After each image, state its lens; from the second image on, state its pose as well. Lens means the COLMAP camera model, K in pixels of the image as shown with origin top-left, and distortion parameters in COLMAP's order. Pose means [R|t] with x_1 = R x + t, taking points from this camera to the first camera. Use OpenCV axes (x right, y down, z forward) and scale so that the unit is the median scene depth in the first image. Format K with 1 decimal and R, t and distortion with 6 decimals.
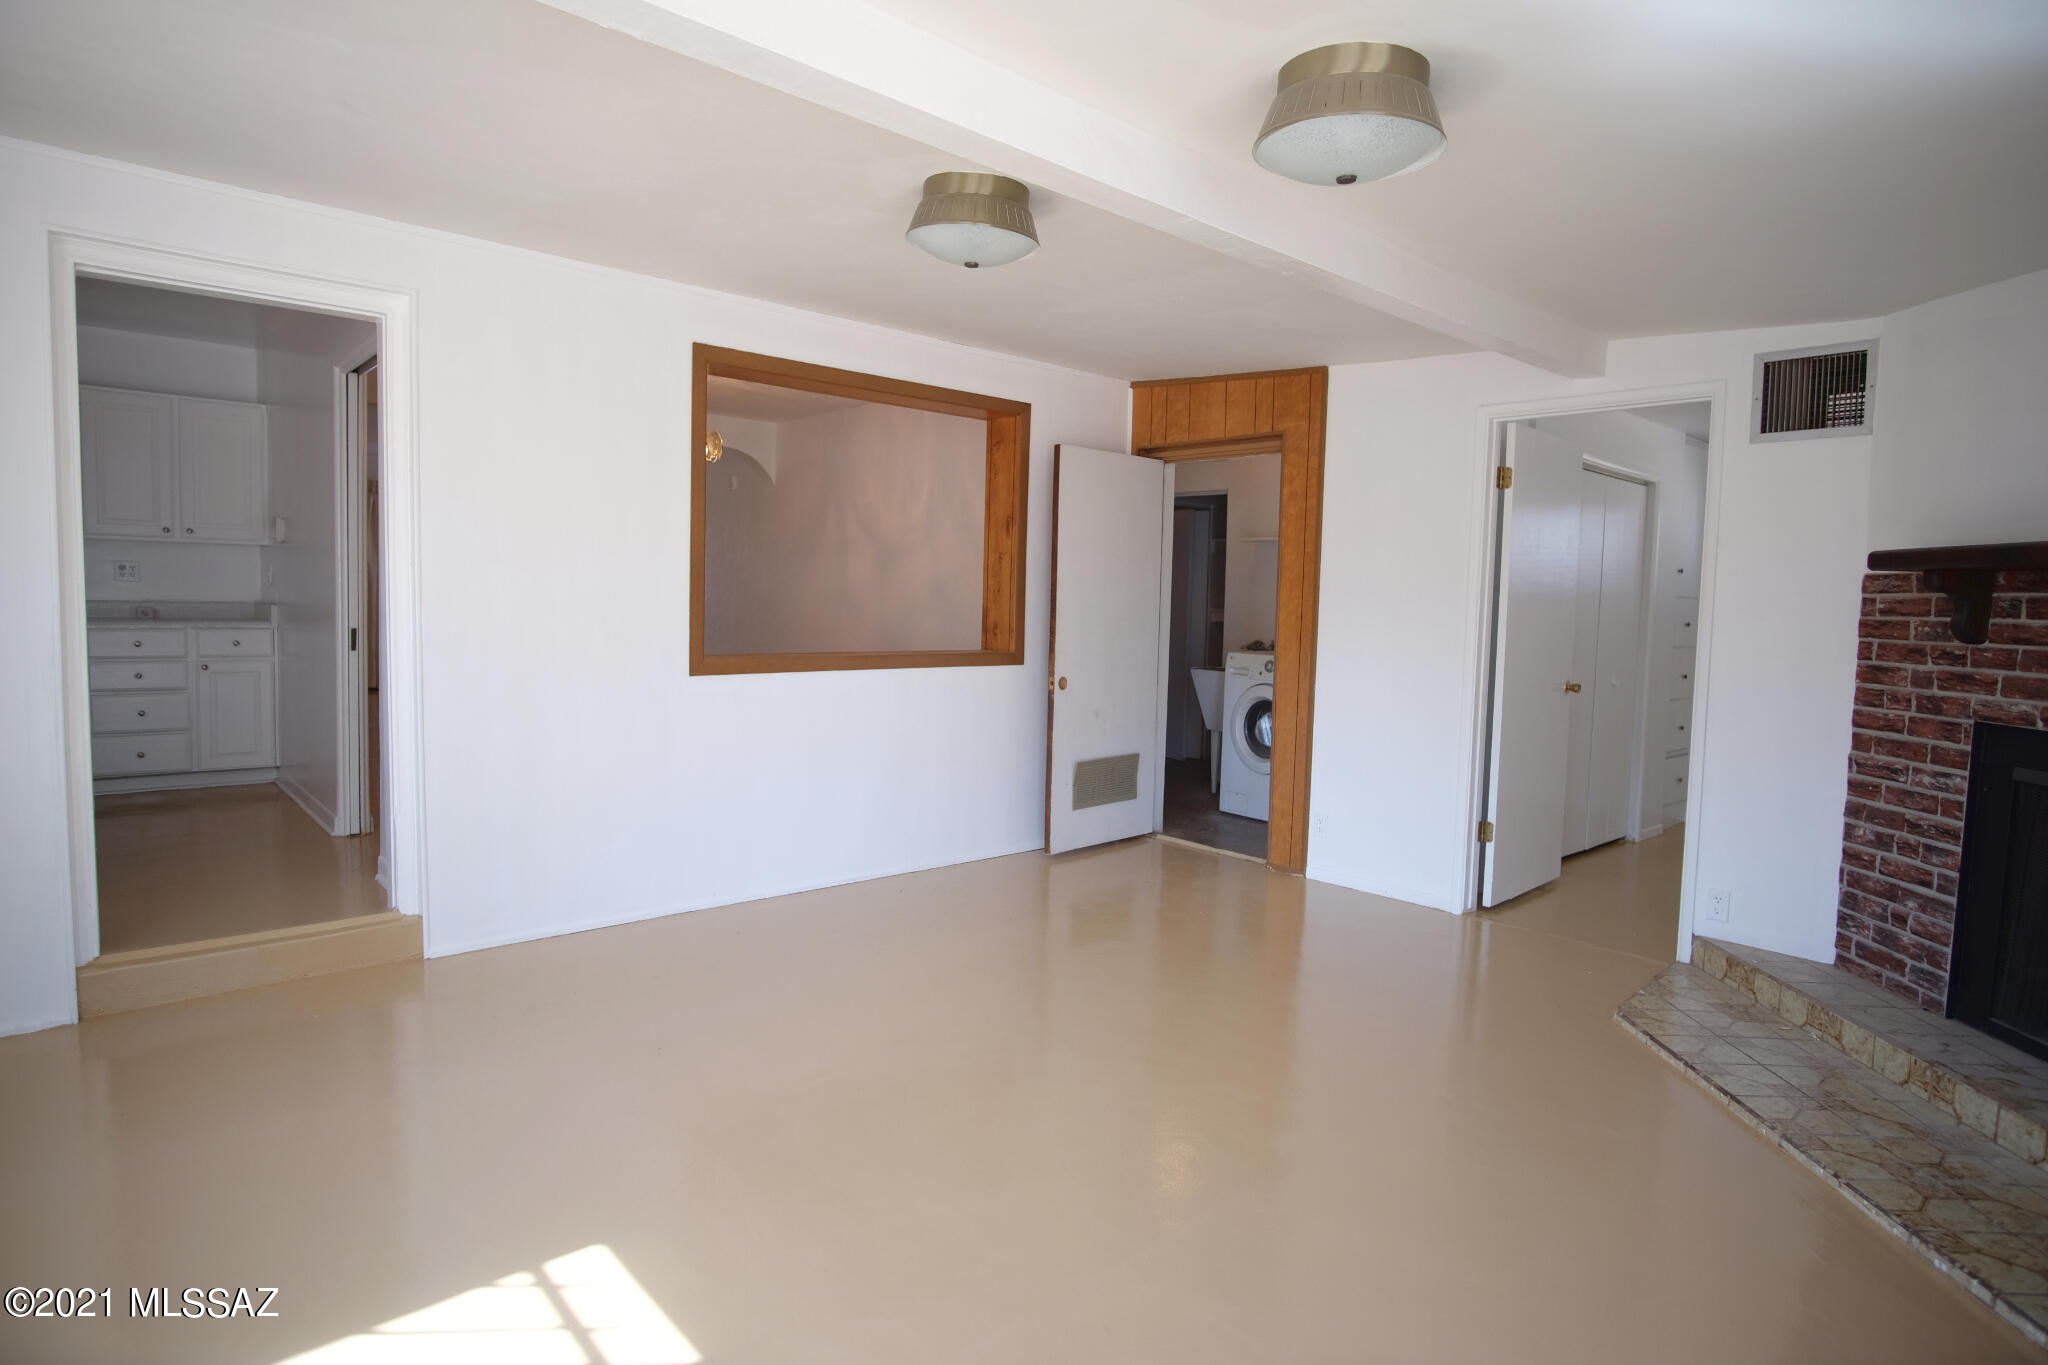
lens RADIAL K [[1097.0, 0, 1026.8], [0, 1097.0, 669.7], [0, 0, 1]] dist [-0.034203, 0.007777]
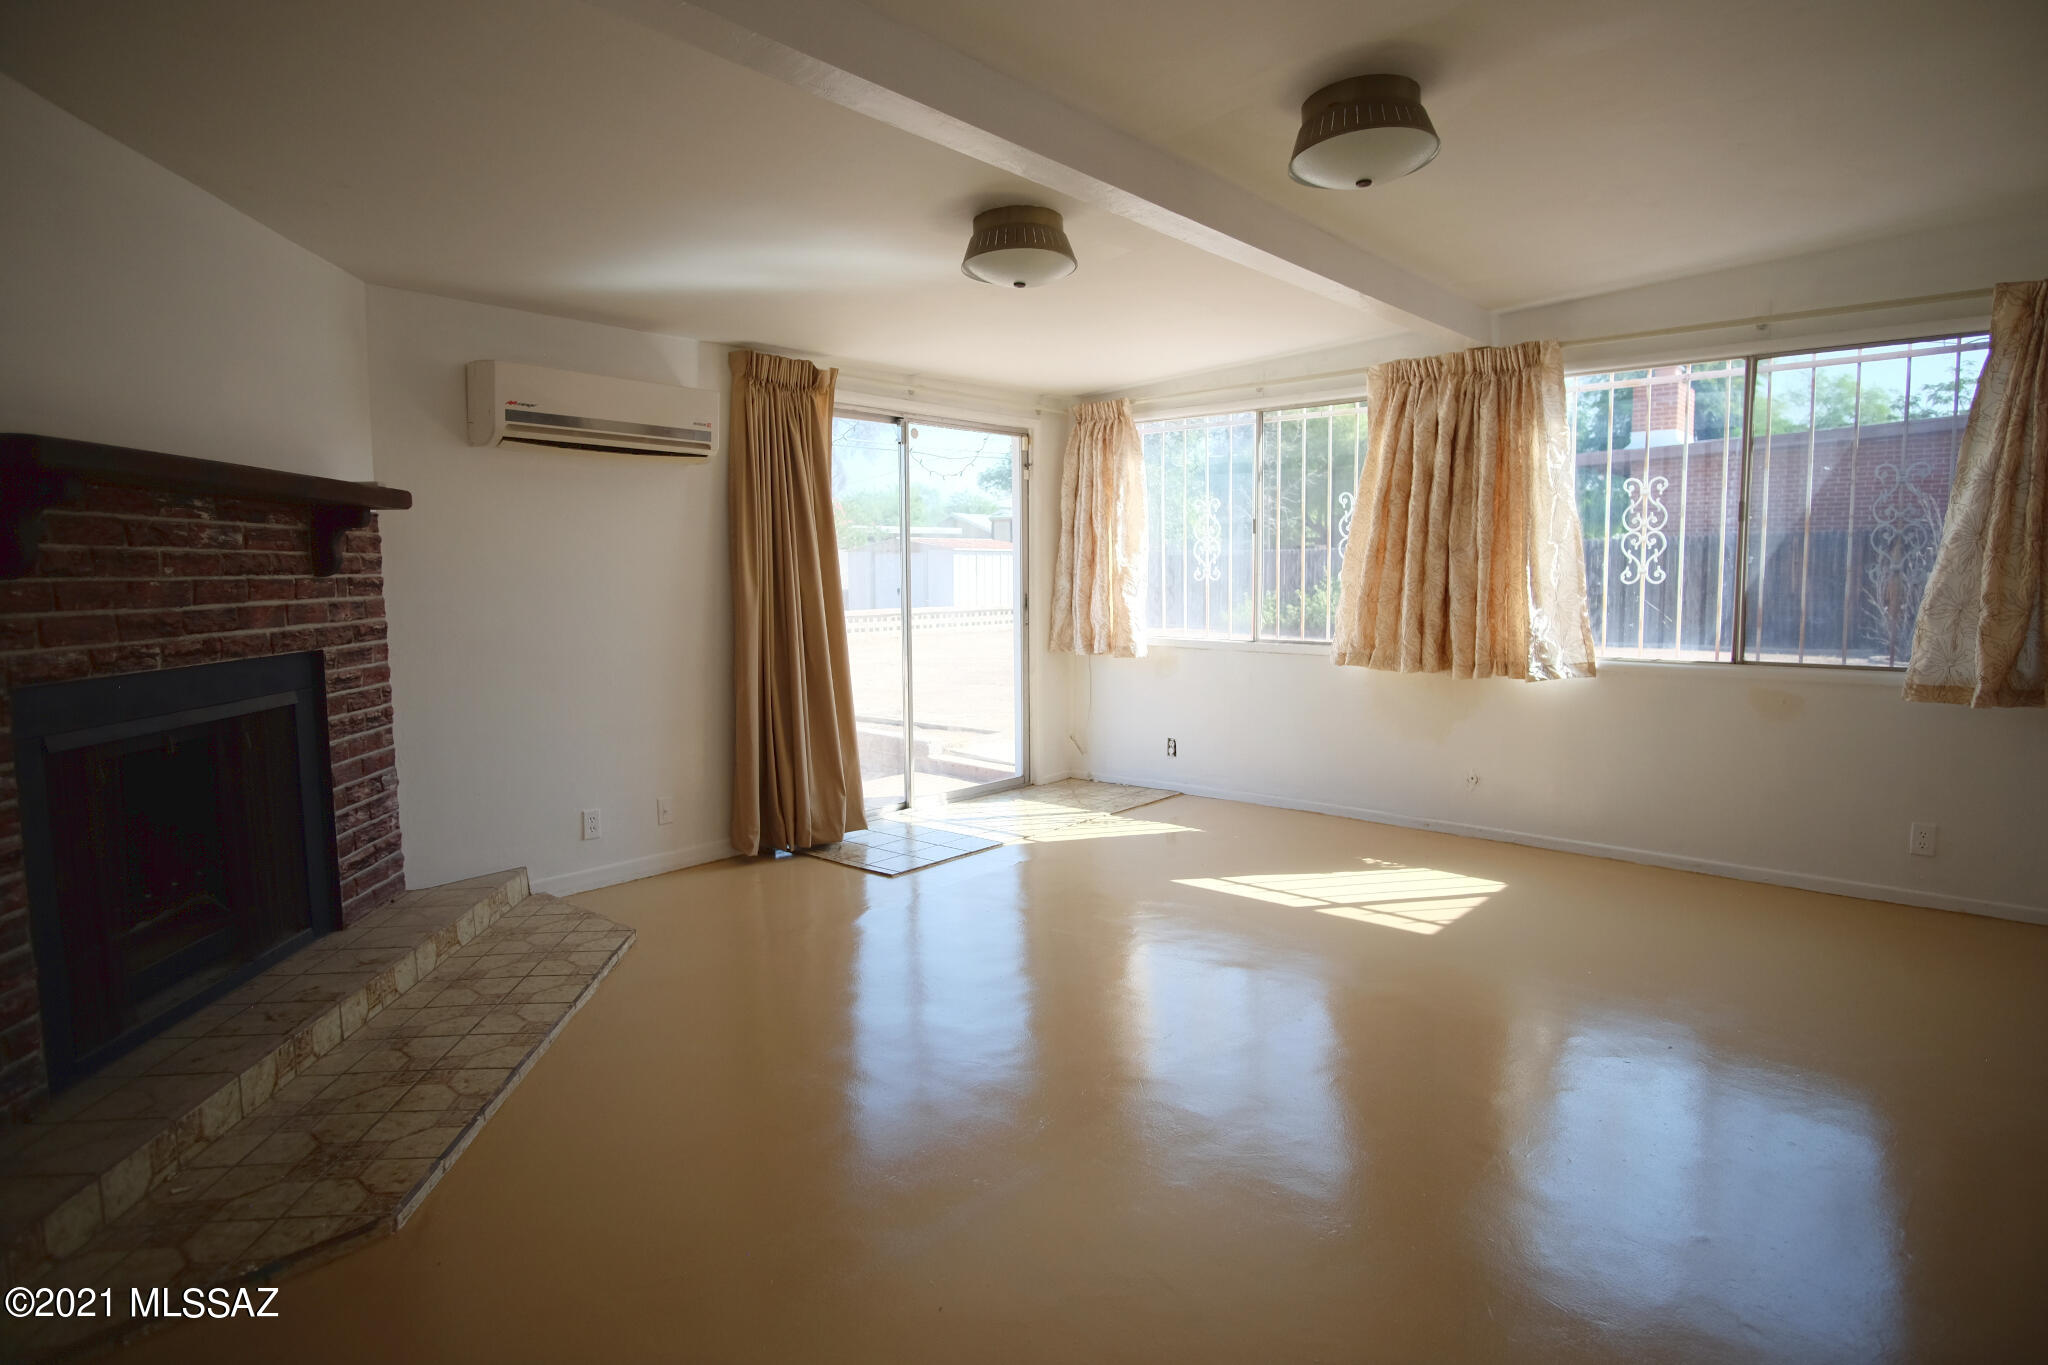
lens RADIAL K [[1097.0, 0, 1026.8], [0, 1097.0, 669.7], [0, 0, 1]] dist [-0.034203, 0.007777]
pose [[-0.993796, -0.010038, -0.110761, 0.279923], [-0.027222, 0.987578, 0.154750, -0.085711], [0.107831, 0.156806, -0.981725, 1.647919]]
